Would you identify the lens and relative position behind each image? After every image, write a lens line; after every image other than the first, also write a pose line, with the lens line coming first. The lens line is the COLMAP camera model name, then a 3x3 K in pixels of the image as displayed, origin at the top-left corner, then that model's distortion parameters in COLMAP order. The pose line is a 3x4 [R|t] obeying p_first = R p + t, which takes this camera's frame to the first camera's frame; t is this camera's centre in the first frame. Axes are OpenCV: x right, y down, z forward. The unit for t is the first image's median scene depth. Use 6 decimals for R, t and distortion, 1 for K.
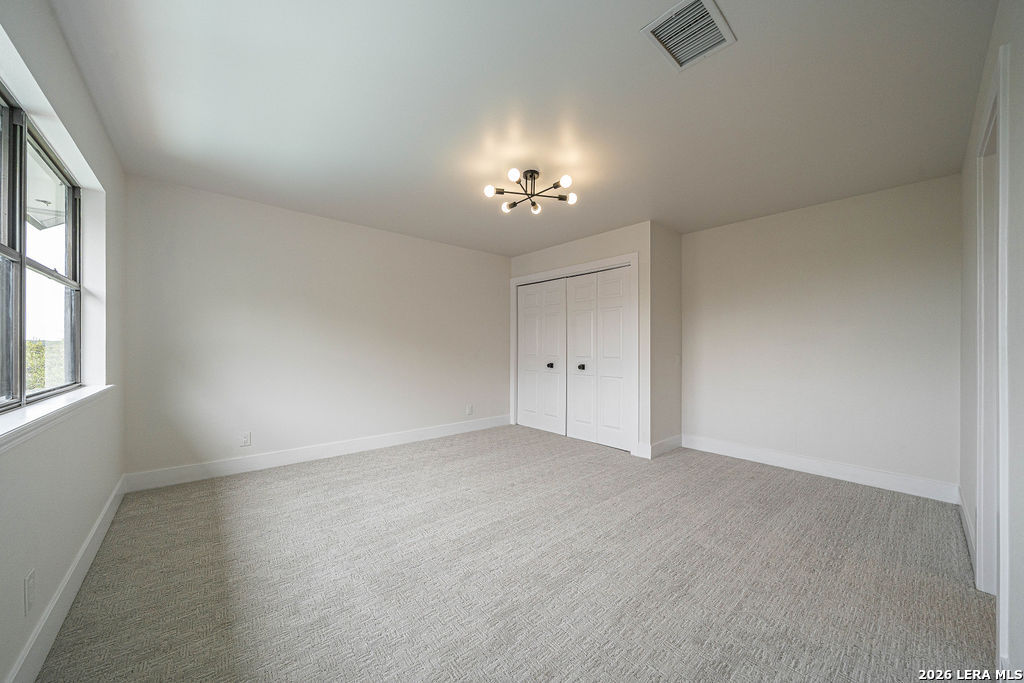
lens RADIAL K [[352.9, 0, 510.7], [0, 352.9, 342.5], [0, 0, 1]] dist [-0.005155, 0.000341]
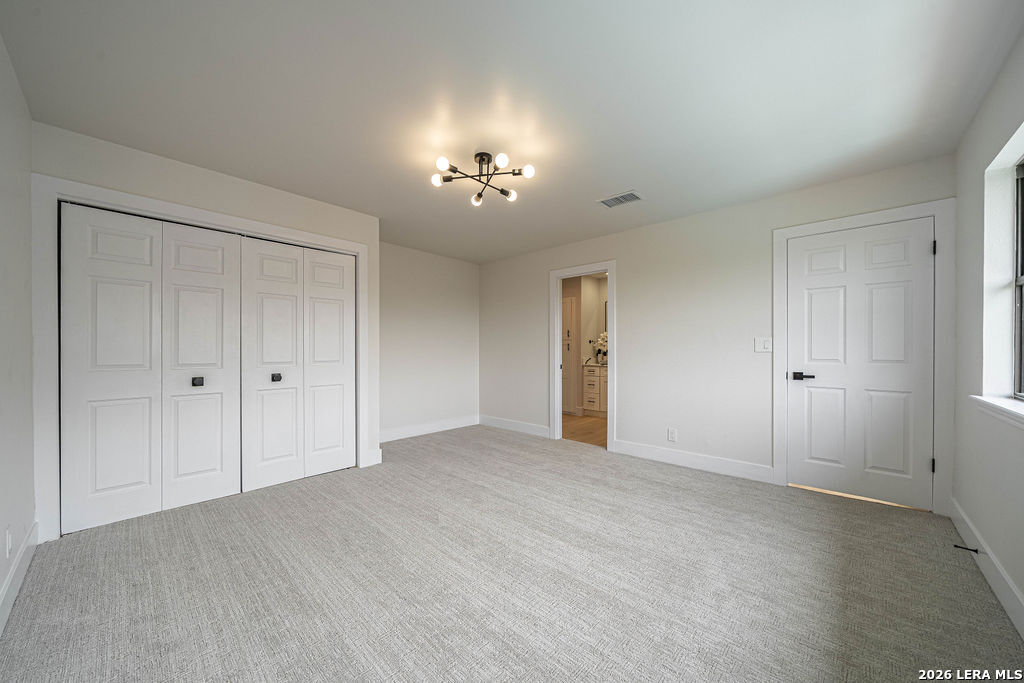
lens RADIAL K [[352.9, 0, 511.3], [0, 352.9, 348.9], [0, 0, 1]] dist [-0.005155, 0.000341]
pose [[-0.062932, -0.006758, 0.997995, -0.545119], [-0.012238, 0.999907, 0.006000, 0.004483], [-0.997943, -0.011836, -0.063009, 0.640802]]
